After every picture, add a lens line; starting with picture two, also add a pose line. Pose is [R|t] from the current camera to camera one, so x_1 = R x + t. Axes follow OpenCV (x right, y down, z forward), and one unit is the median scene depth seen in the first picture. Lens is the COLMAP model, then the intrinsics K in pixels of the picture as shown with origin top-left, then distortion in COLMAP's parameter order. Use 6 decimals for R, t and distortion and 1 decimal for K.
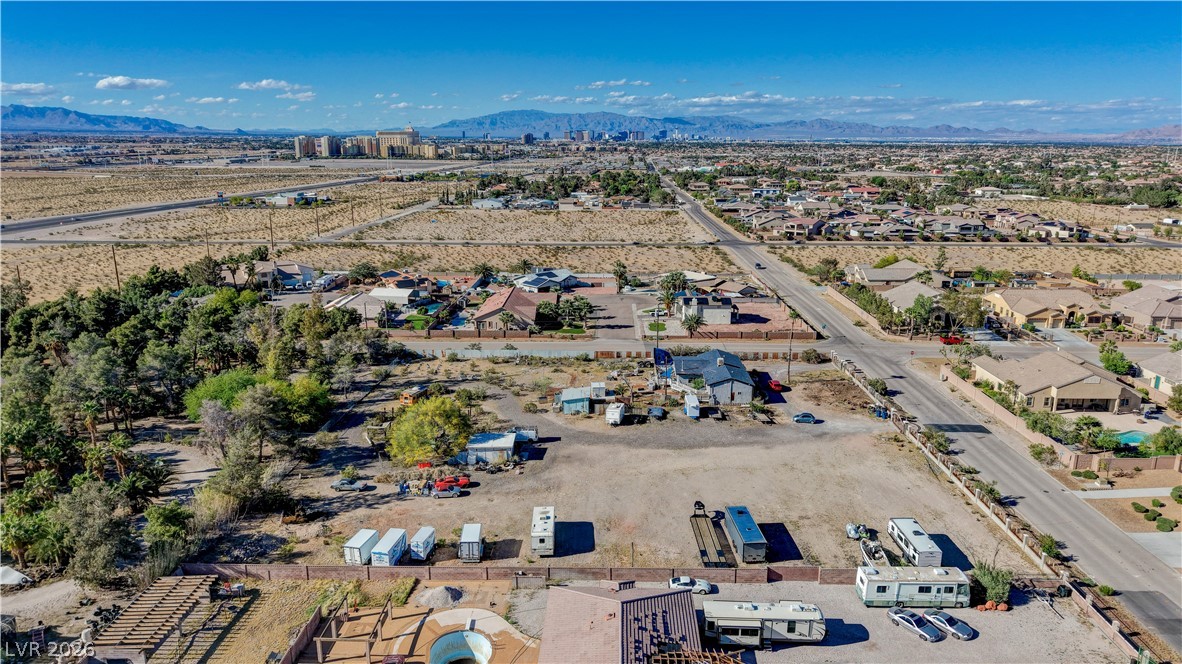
lens RADIAL K [[789.8, 0, 596.5], [0, 789.8, 336.2], [0, 0, 1]] dist [0.024634, -0.036712]
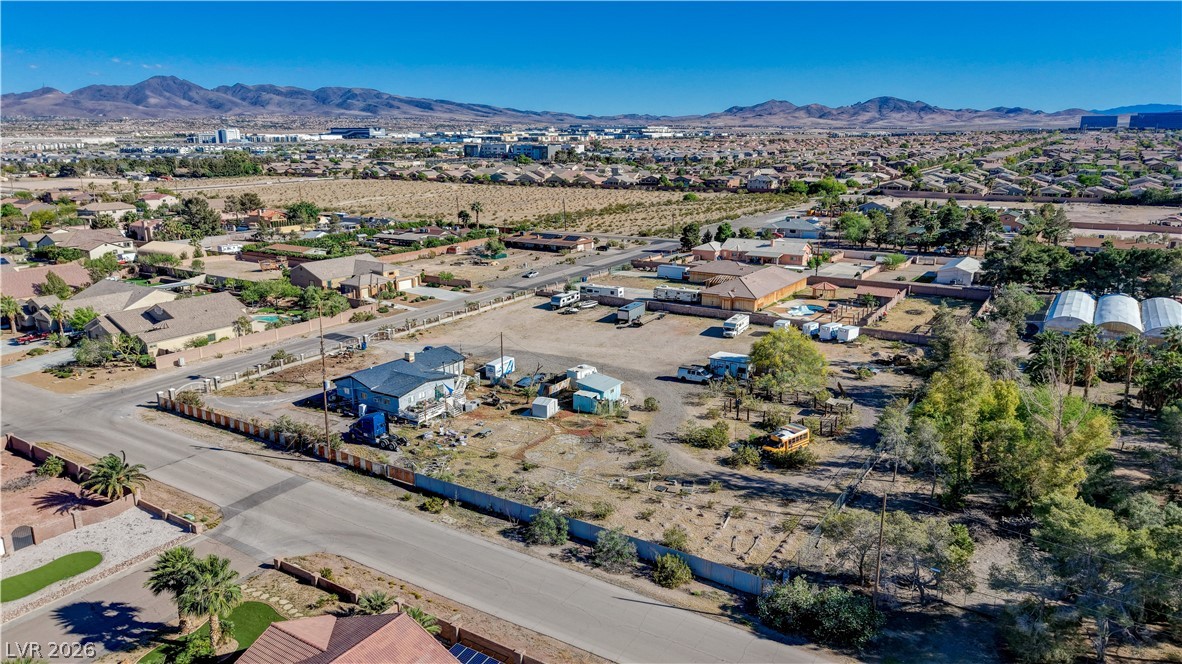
lens RADIAL K [[789.8, 0, 596.5], [0, 789.8, 336.2], [0, 0, 1]] dist [0.024634, -0.036712]
pose [[-0.857263, -0.124243, 0.499663, -0.413060], [0.130014, 0.886764, 0.443561, -0.324158], [-0.498192, 0.445212, -0.744037, 1.530943]]
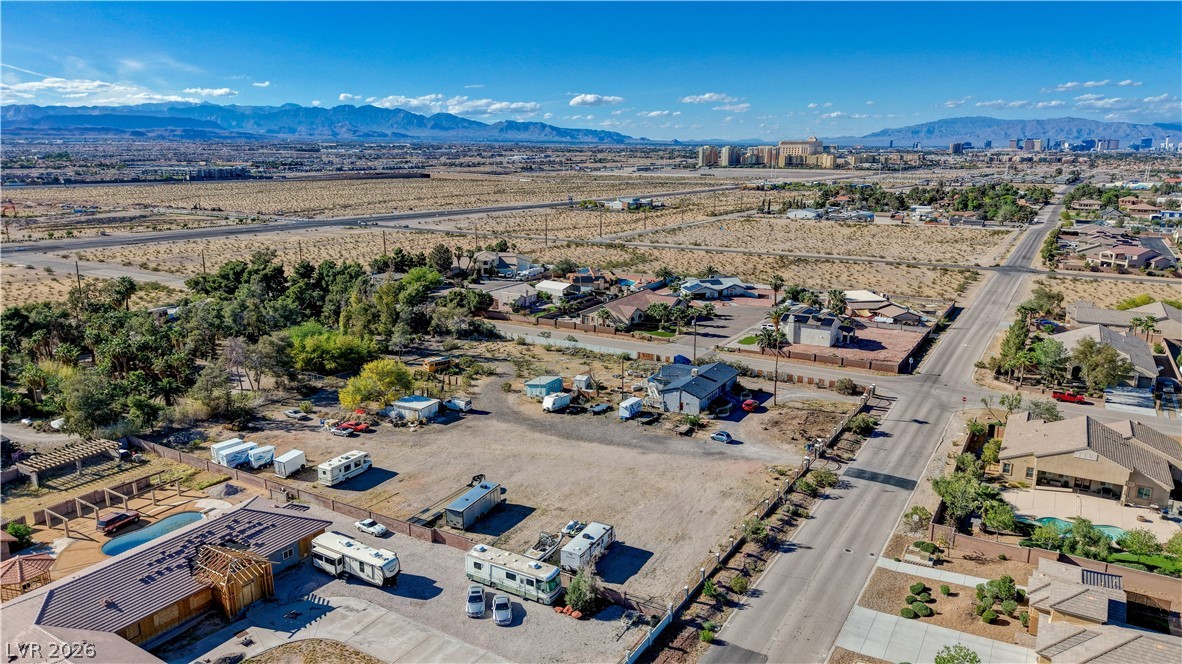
lens RADIAL K [[798.8, 0, 591.0], [0, 798.8, 332.0], [0, 0, 1]] dist [0.029073, -0.043015]
pose [[0.868692, 0.111606, -0.482616, 0.533931], [-0.120883, 0.992595, 0.011953, -0.014100], [0.480376, 0.047956, 0.875751, 0.059936]]
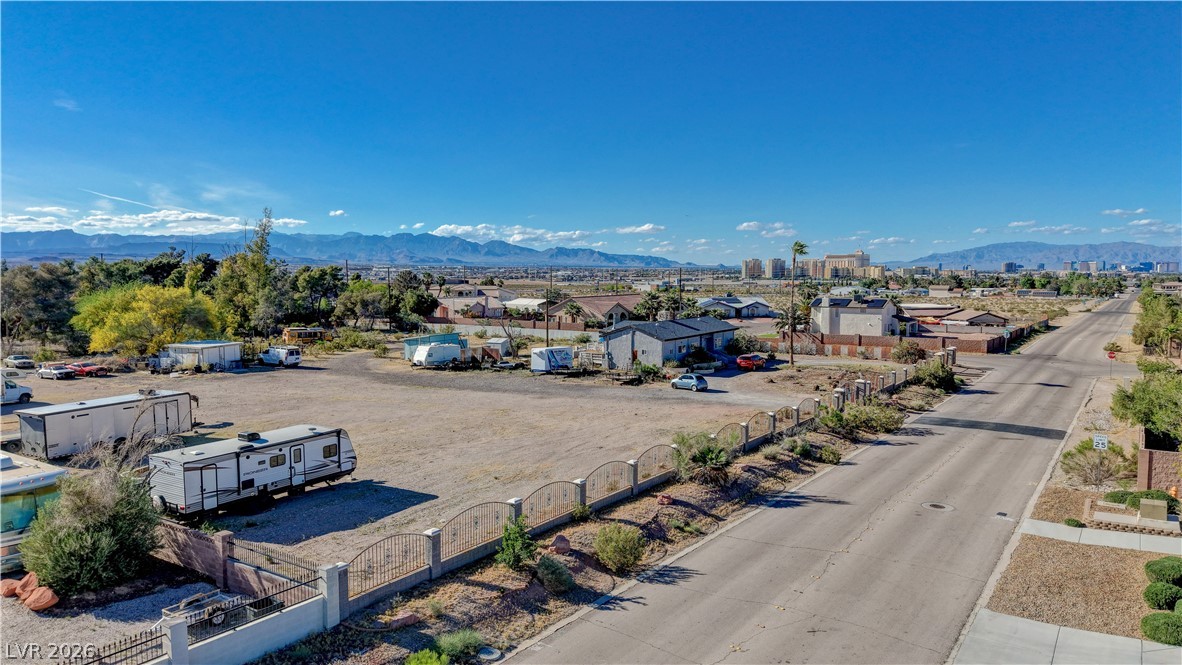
lens RADIAL K [[798.8, 0, 591.0], [0, 798.8, 332.5], [0, 0, 1]] dist [0.029073, -0.043015]
pose [[0.837410, 0.039740, -0.545129, 0.464905], [-0.132470, 0.982374, -0.131881, 0.139736], [0.530280, 0.182651, 0.827914, 0.461656]]
